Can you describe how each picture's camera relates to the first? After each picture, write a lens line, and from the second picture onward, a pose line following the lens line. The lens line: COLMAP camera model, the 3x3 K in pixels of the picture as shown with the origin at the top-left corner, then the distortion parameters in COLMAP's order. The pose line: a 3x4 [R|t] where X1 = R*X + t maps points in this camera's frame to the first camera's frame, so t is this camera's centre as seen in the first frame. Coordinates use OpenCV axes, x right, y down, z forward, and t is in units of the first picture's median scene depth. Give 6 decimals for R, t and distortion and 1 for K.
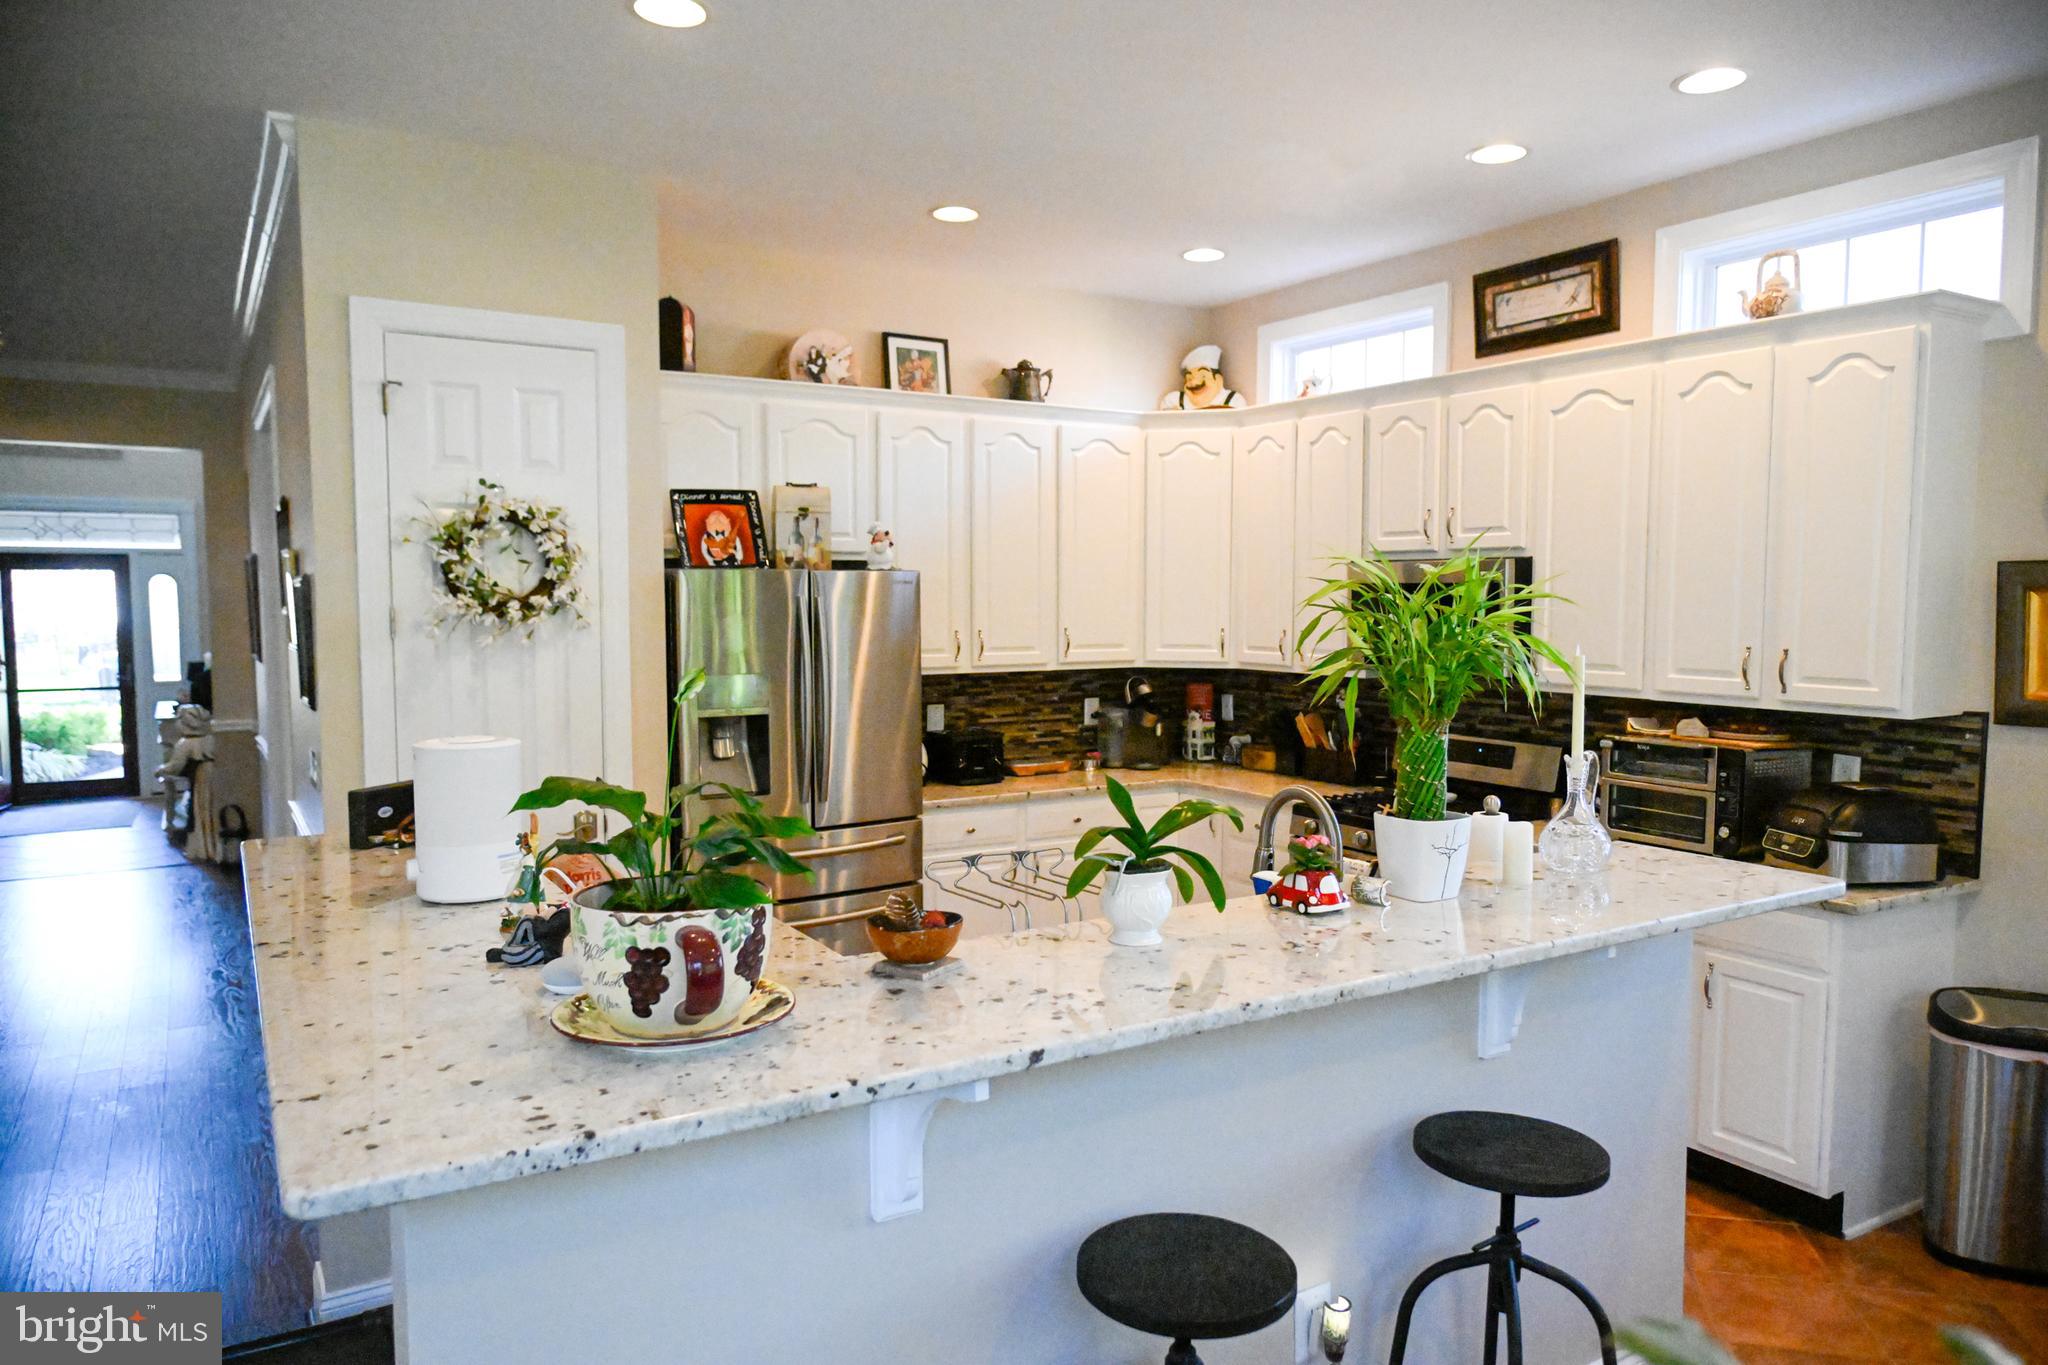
lens RADIAL K [[1374.1, 0, 1014.4], [0, 1374.1, 680.6], [0, 0, 1]] dist [0.003523, 0.001575]
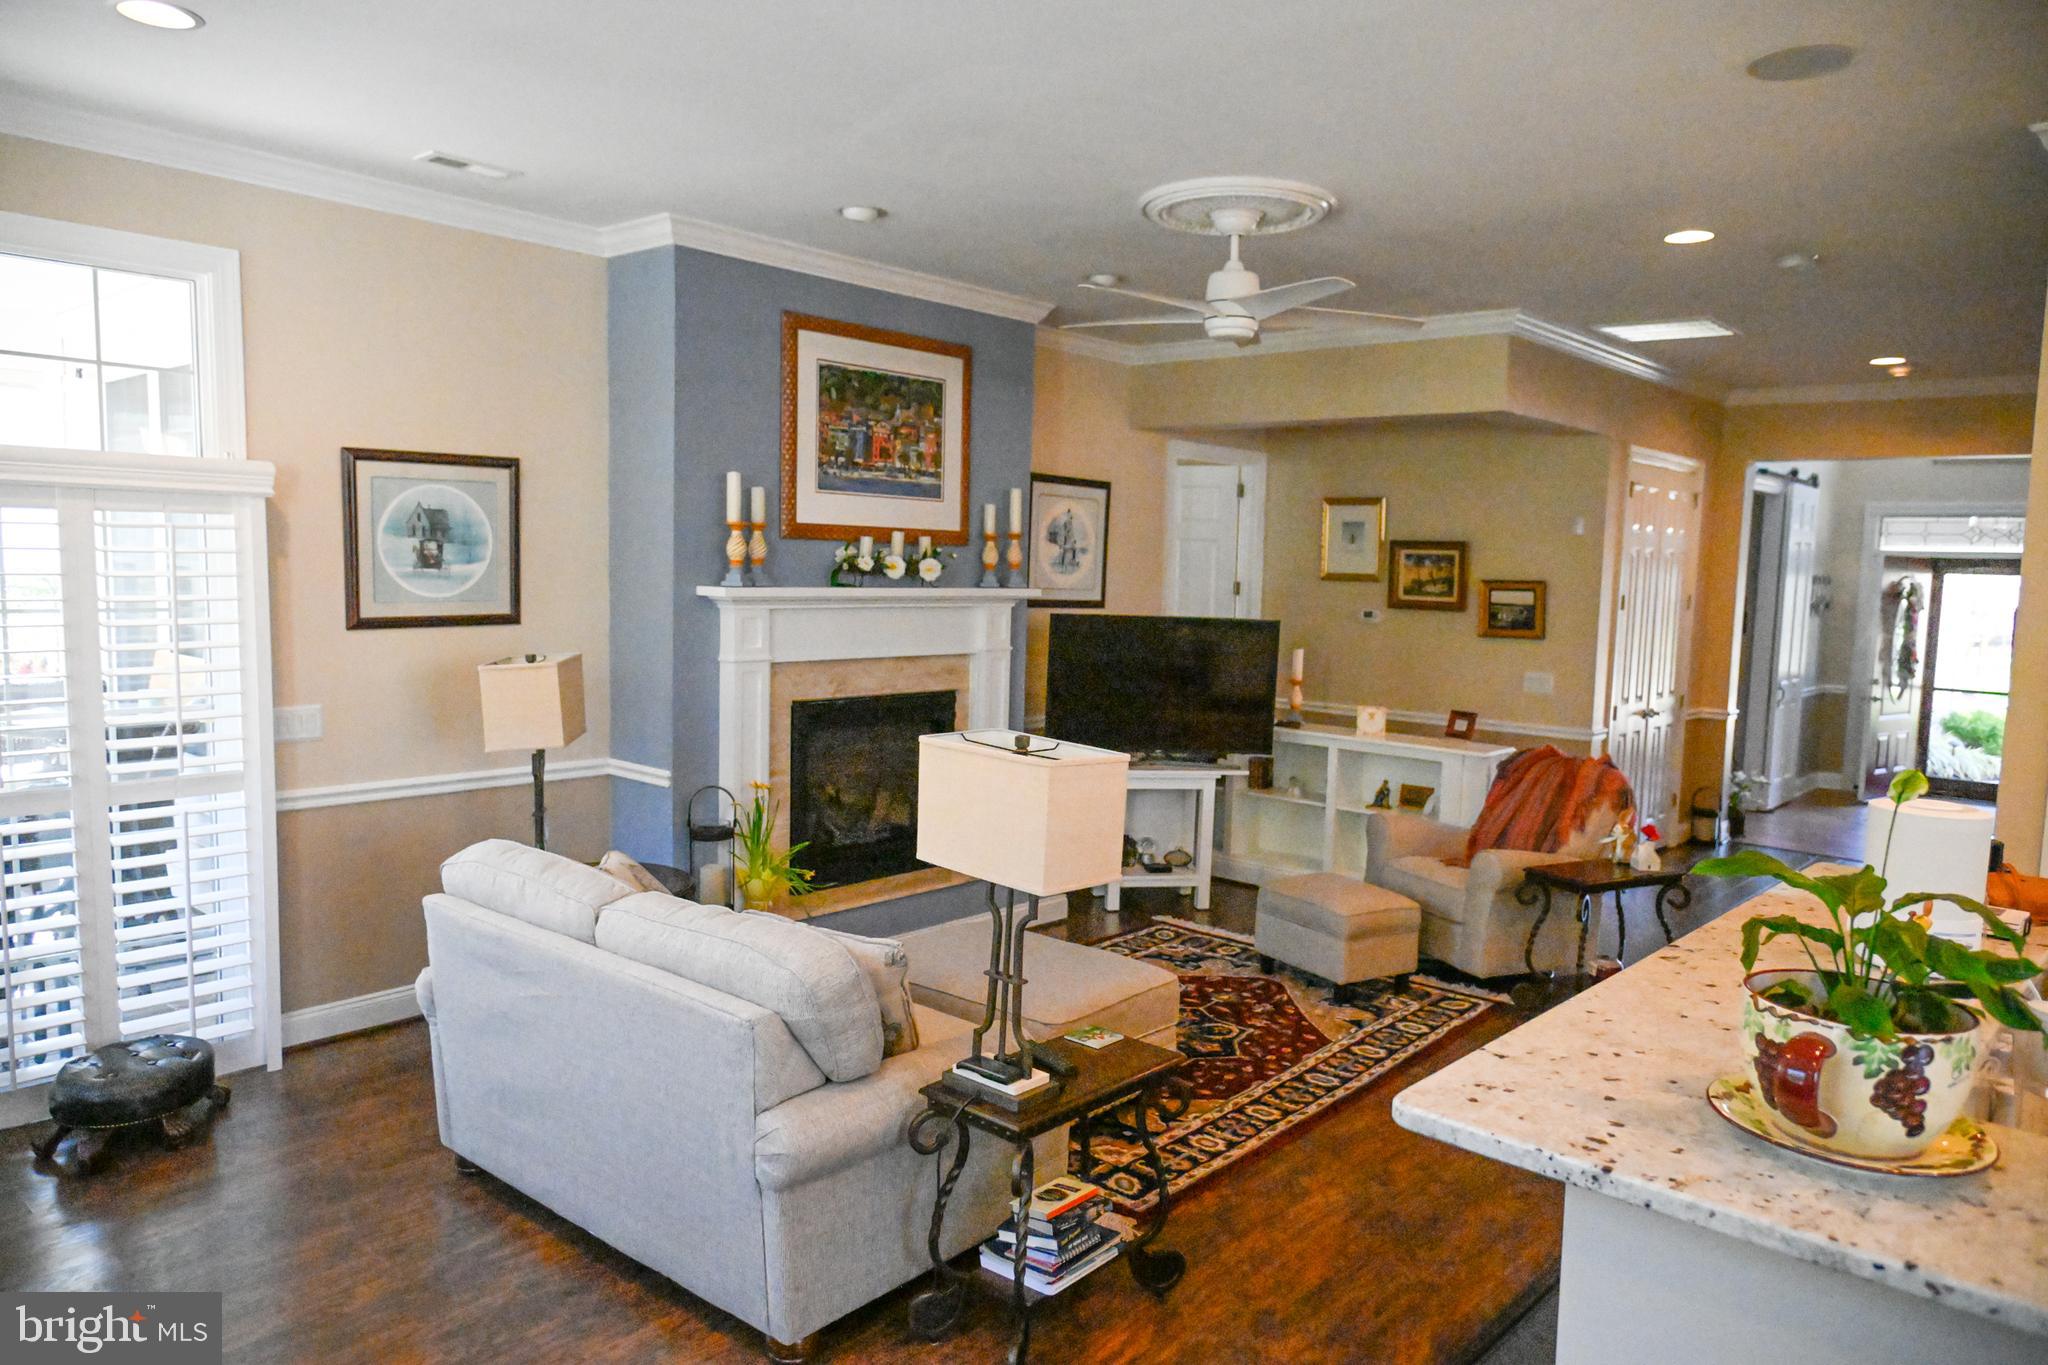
lens RADIAL K [[1374.1, 0, 1031.7], [0, 1374.1, 682.7], [0, 0, 1]] dist [0.003523, 0.001575]
pose [[0.295157, 0.101184, -0.950076, 0.503022], [-0.093854, 0.992638, 0.076559, -0.088527], [0.950828, 0.066571, 0.302480, 0.178260]]
